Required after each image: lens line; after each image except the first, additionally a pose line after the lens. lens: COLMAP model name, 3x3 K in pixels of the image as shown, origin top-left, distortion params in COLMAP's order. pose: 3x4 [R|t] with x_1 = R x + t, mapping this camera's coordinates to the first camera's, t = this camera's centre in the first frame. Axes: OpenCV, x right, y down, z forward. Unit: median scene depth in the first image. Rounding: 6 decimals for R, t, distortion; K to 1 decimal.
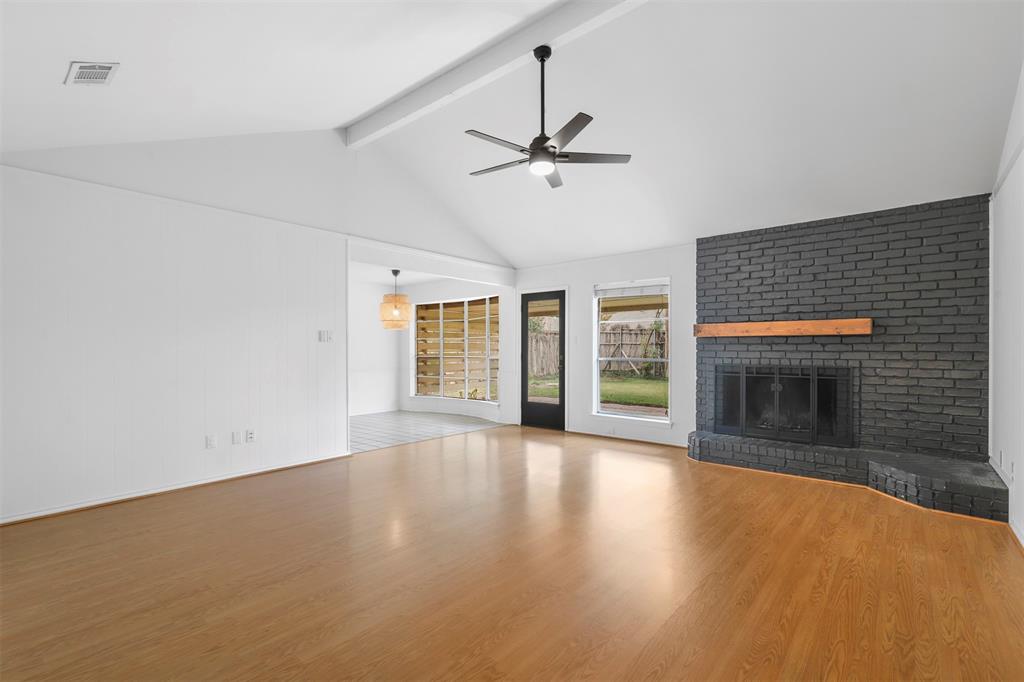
lens RADIAL K [[463.9, 0, 517.7], [0, 463.9, 347.7], [0, 0, 1]] dist [-0.000325, -0.000409]
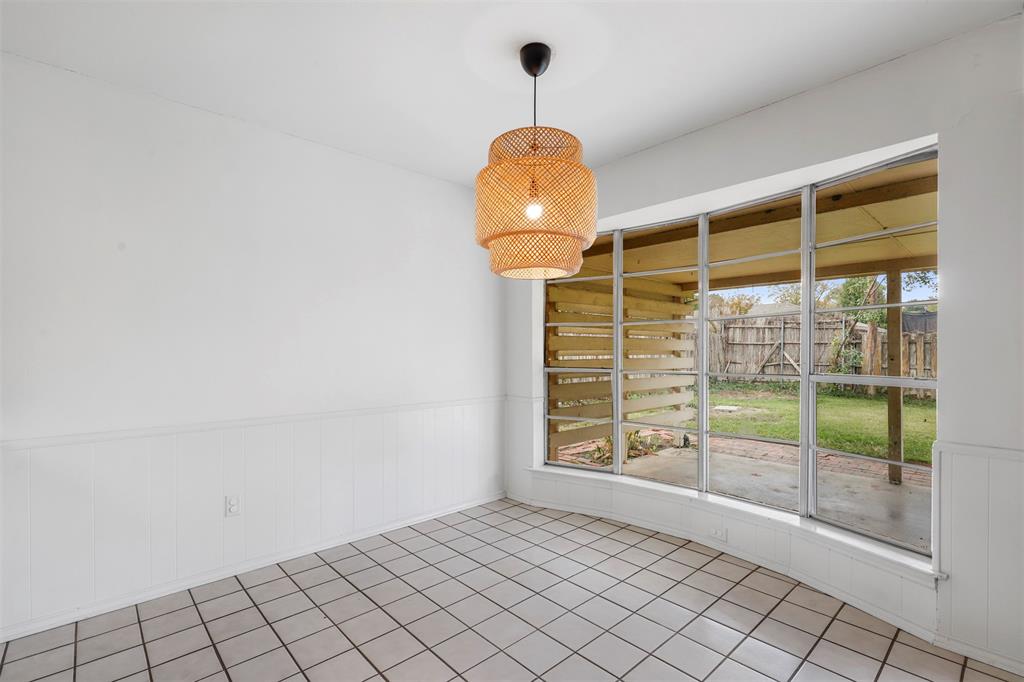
lens RADIAL K [[463.9, 0, 509.8], [0, 463.9, 345.0], [0, 0, 1]] dist [-0.000325, -0.000409]
pose [[0.989426, -0.003893, -0.144985, -0.189986], [0.002272, 0.999933, -0.011347, 0.002669], [0.145020, 0.010897, 0.989369, 0.587653]]
